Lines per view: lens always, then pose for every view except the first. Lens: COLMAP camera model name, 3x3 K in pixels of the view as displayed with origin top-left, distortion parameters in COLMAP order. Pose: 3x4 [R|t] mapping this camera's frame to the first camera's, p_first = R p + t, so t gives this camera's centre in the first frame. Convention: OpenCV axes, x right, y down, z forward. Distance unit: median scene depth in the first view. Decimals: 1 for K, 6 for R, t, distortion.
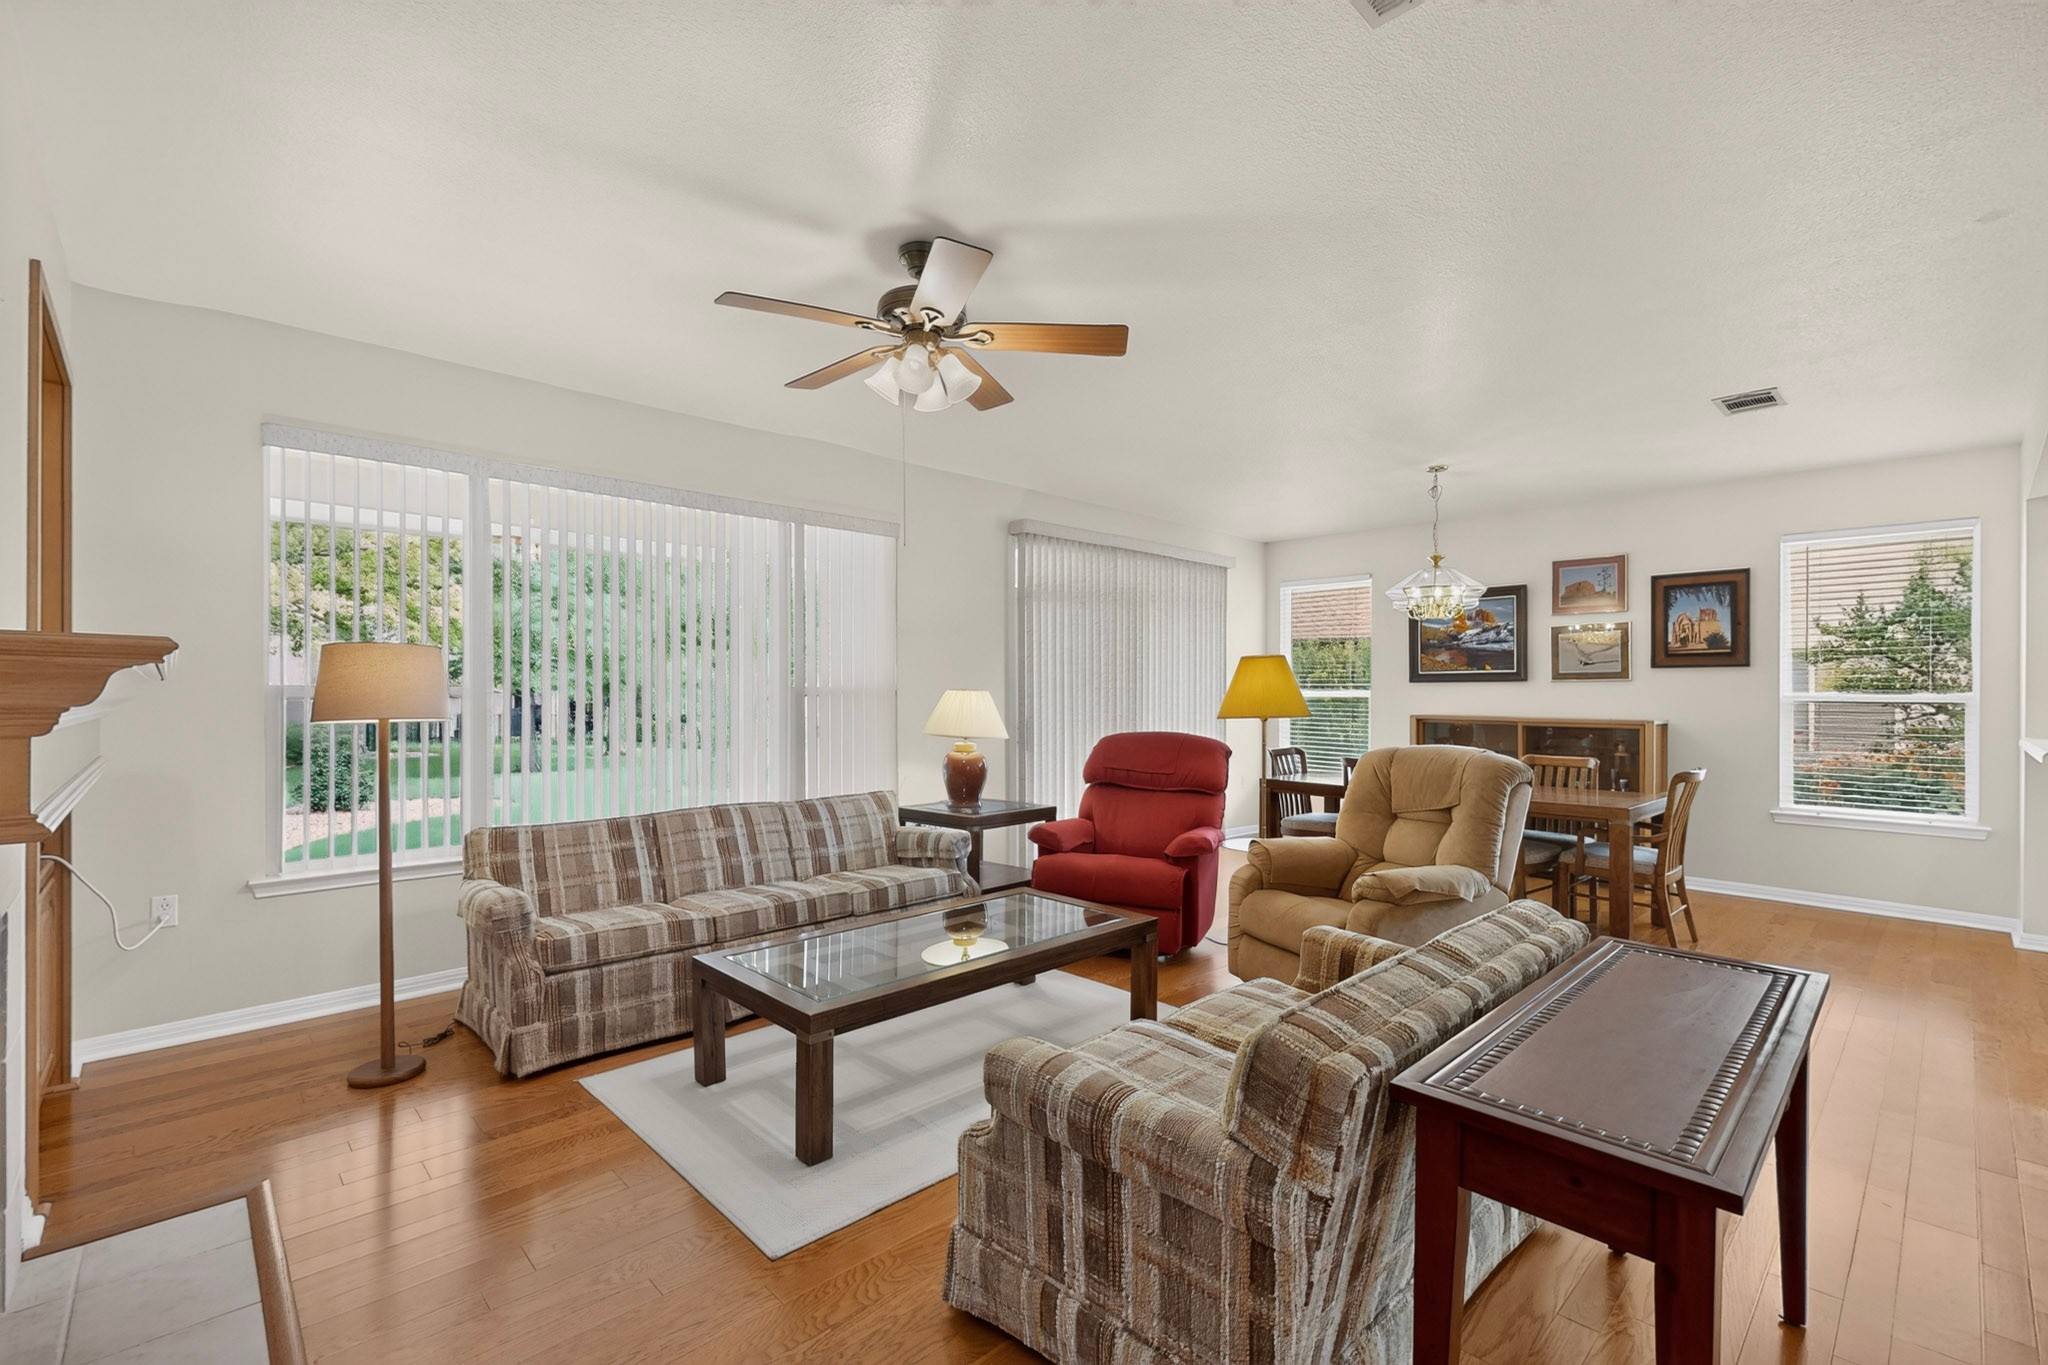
lens RADIAL K [[898.9, 0, 1036.8], [0, 898.9, 690.3], [0, 0, 1]] dist [0.001511, -0.001133]
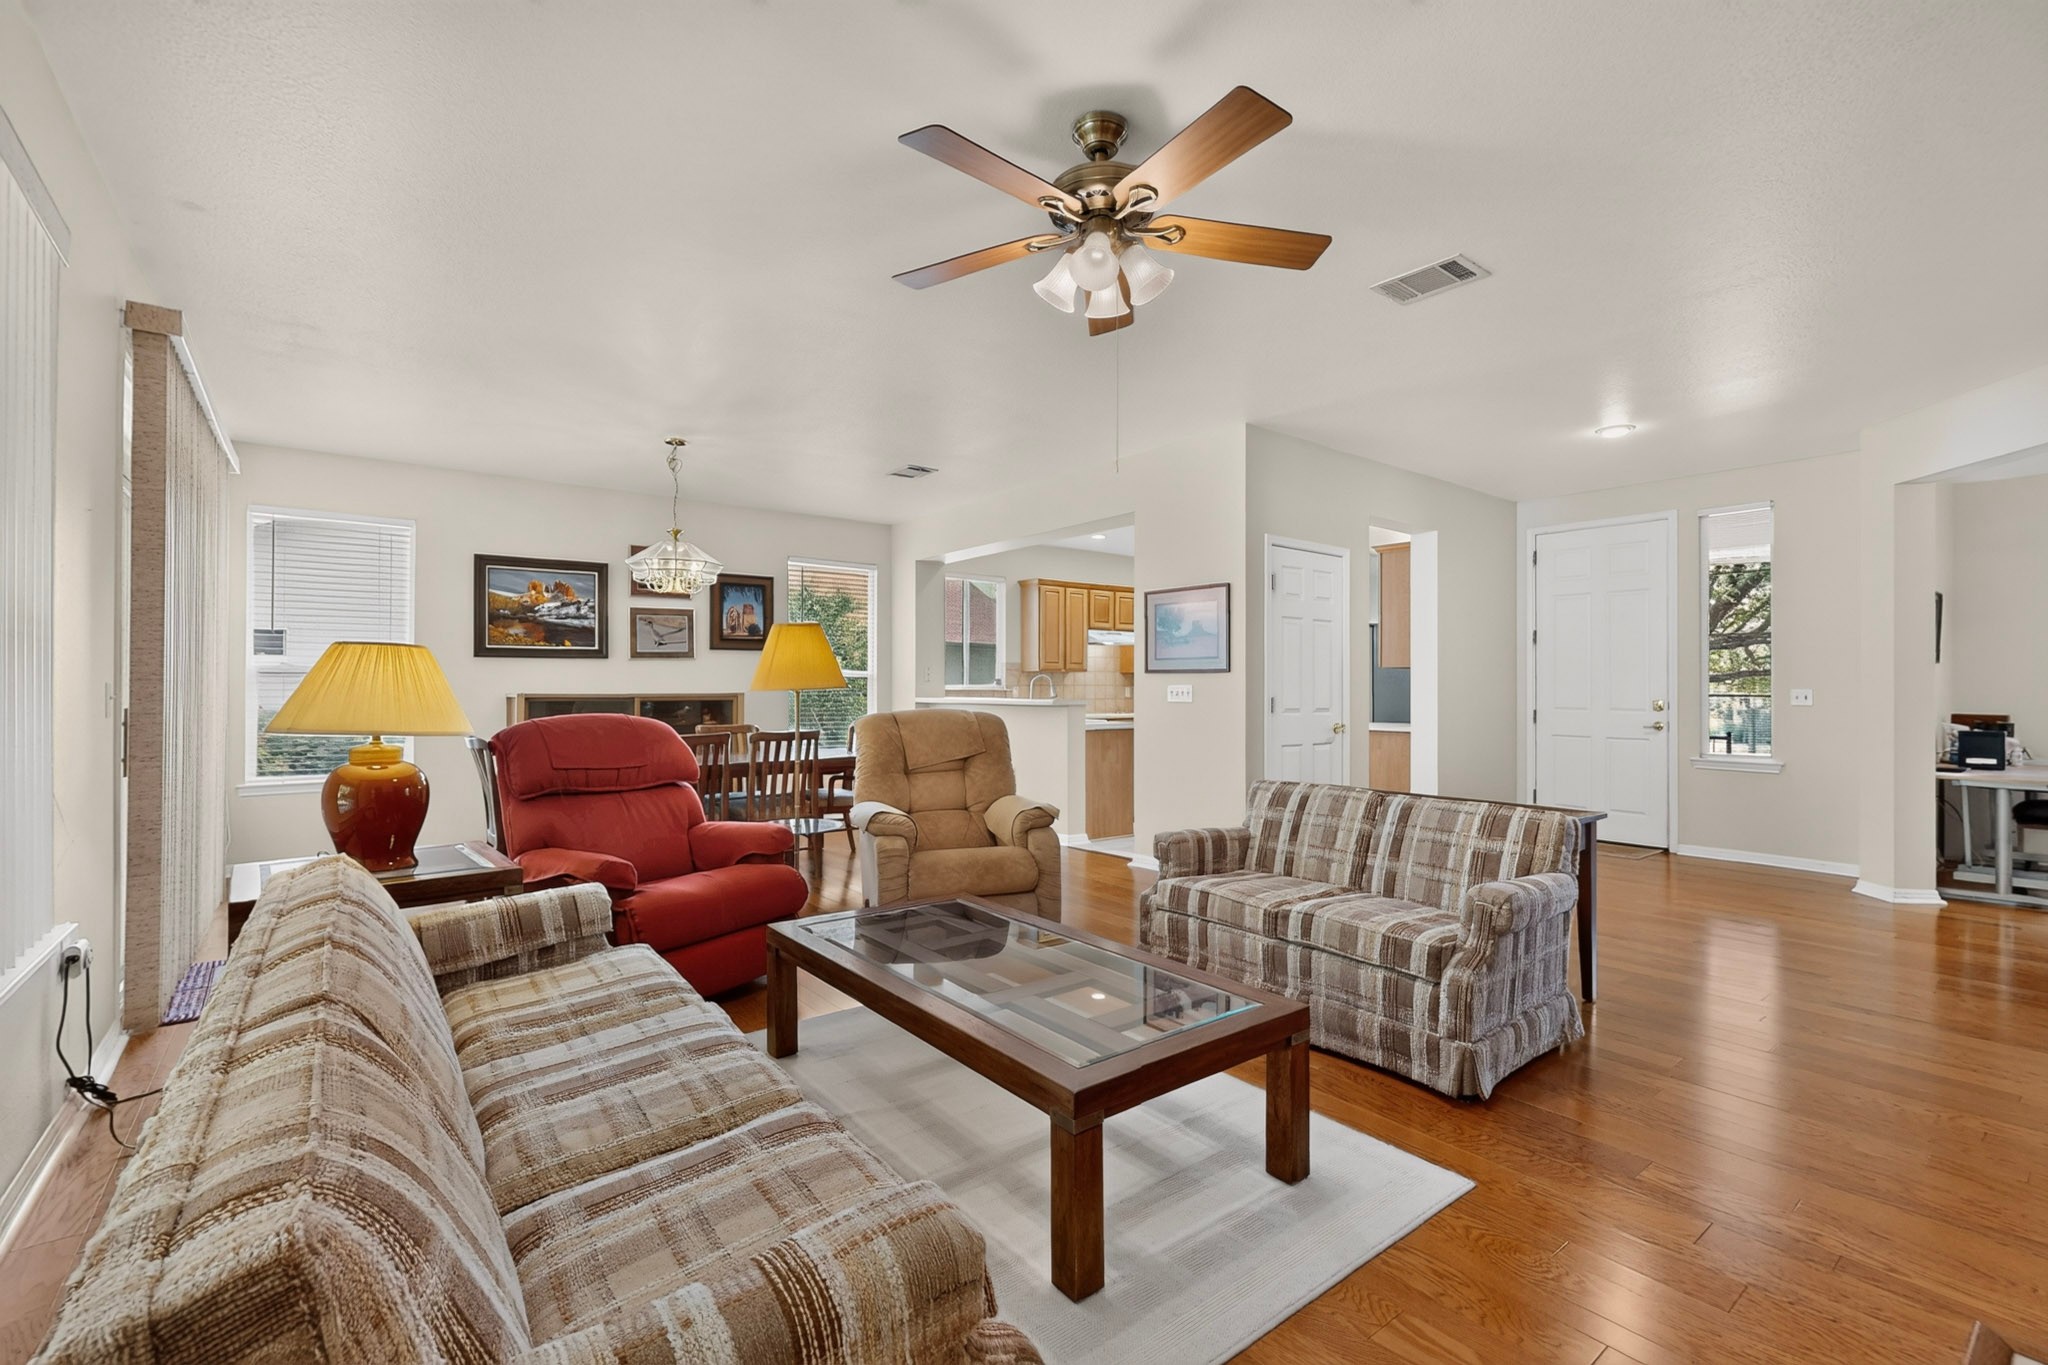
lens RADIAL K [[897.9, 0, 1024.0], [0, 897.9, 682.5], [0, 0, 1]] dist [0.000746, -0.000177]
pose [[0.120206, -0.003664, 0.992742, -0.408589], [-0.002548, 0.999989, 0.004000, 0.011767], [-0.992746, -0.003010, 0.120195, 0.408511]]
